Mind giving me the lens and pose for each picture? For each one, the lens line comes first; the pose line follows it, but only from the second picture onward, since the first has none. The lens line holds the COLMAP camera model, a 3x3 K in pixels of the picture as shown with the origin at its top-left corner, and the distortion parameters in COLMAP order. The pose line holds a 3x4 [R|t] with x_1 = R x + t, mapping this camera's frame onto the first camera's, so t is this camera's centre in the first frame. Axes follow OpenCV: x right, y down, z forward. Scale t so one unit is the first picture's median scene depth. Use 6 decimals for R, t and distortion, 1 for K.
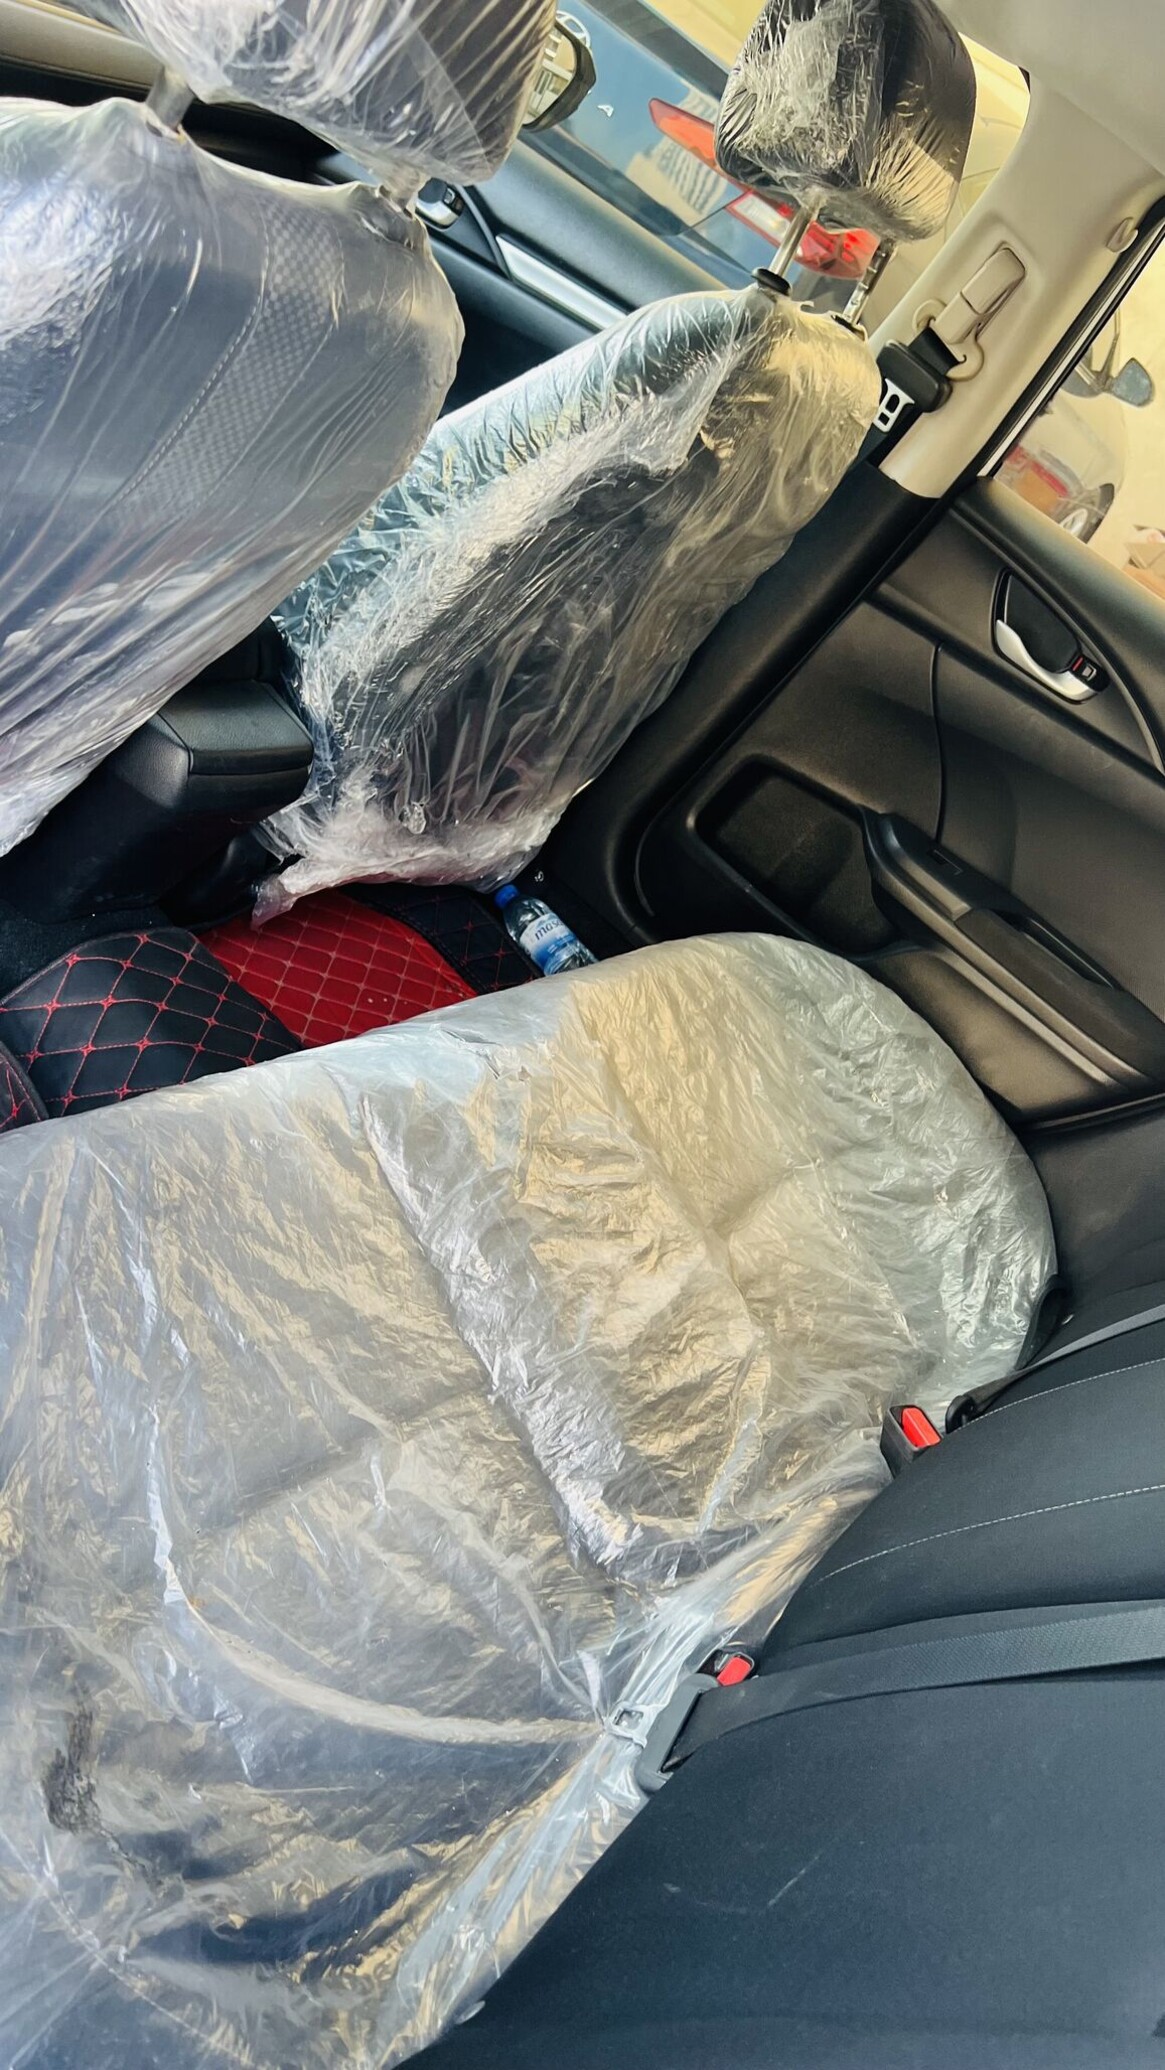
lens RADIAL K [[1553.2, 0, 583.3], [0, 1553.2, 1034.7], [0, 0, 1]] dist [0.052909, -0.067647]
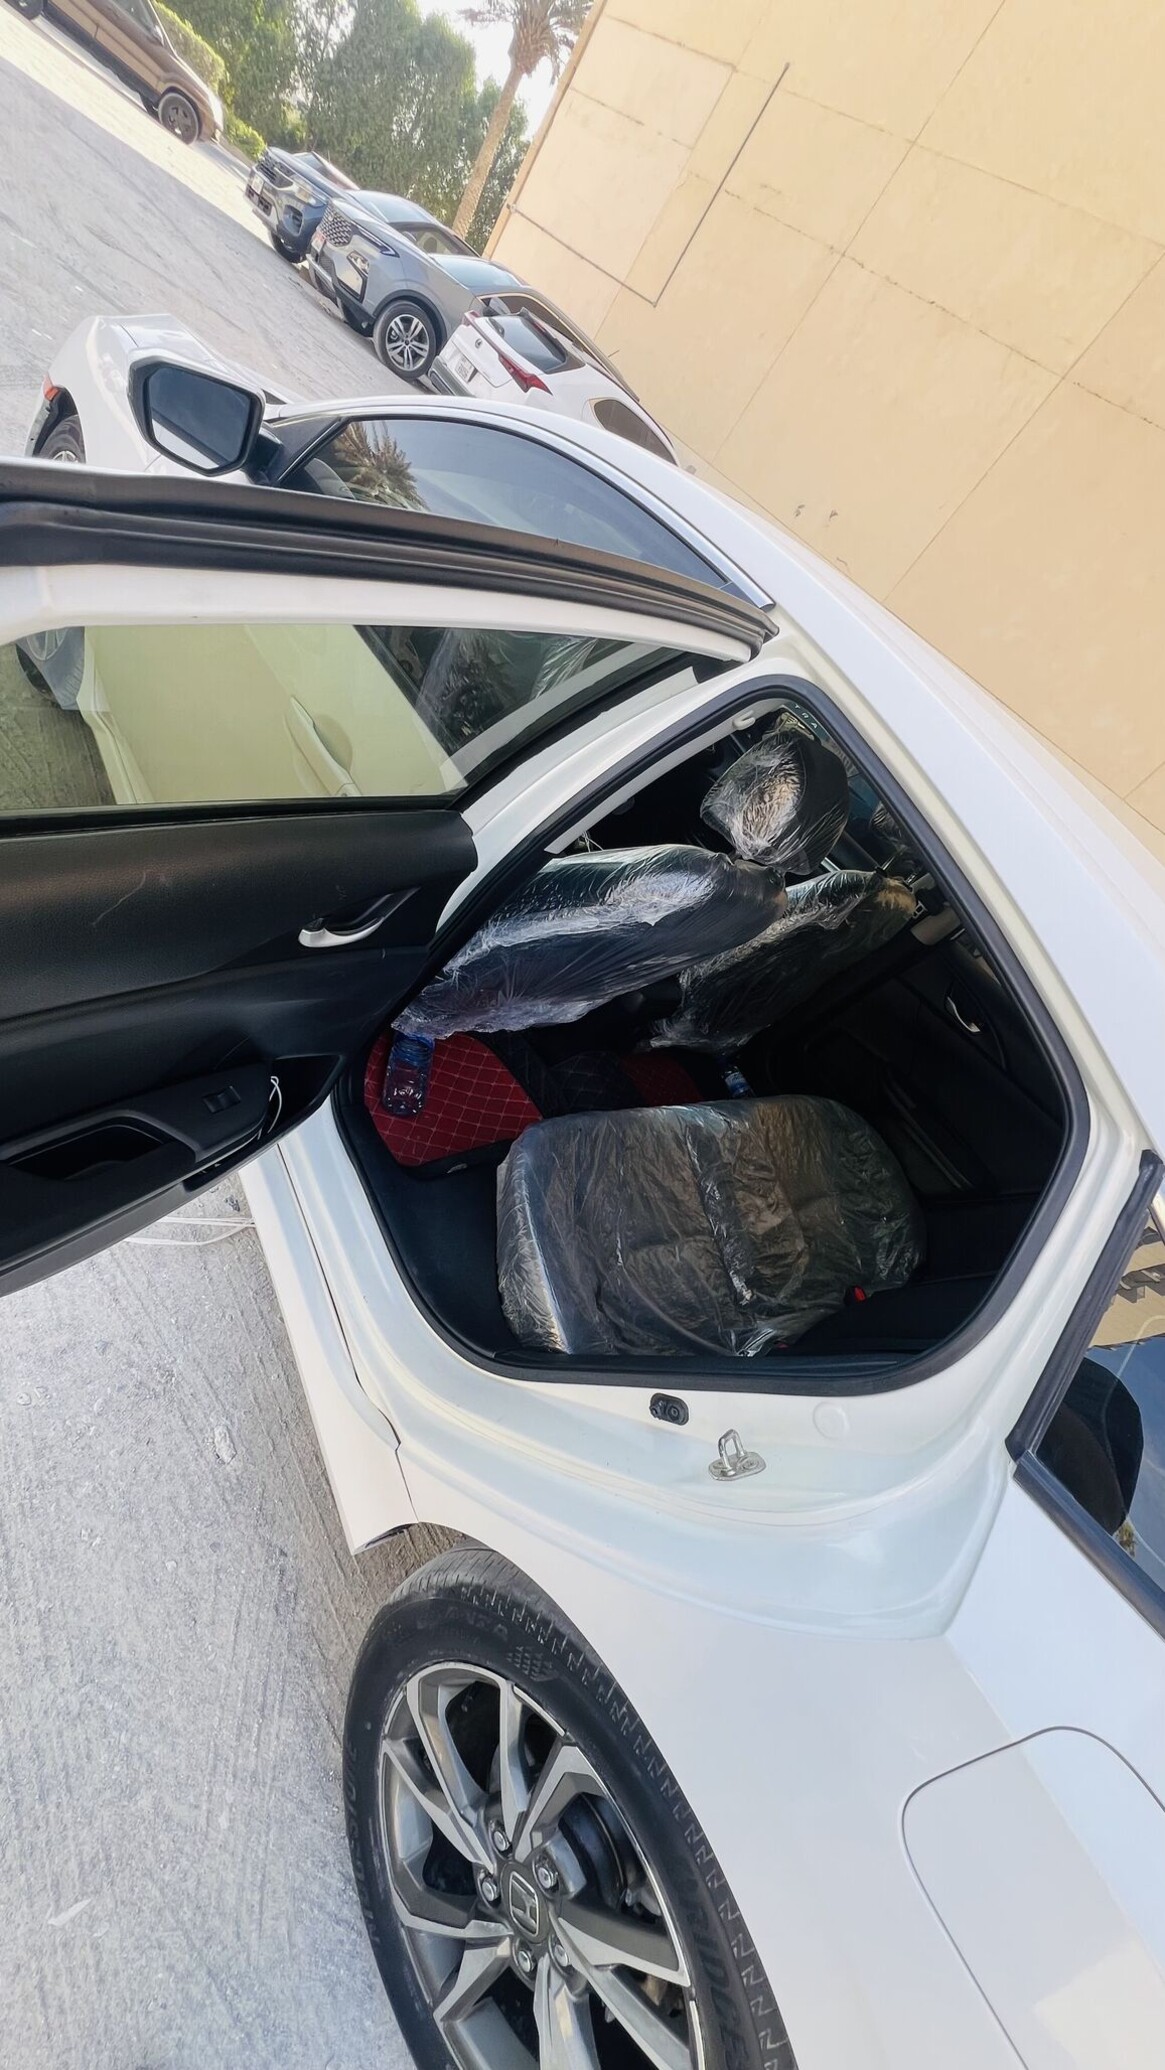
lens RADIAL K [[835.2, 0, 590.6], [0, 835.2, 1032.1], [0, 0, 1]] dist [-0.002191, 0.000419]
pose [[0.969242, 0.198376, -0.145658, -0.110935], [-0.212389, 0.973232, -0.087813, 0.038528], [0.124339, 0.116048, 0.985430, -0.507786]]
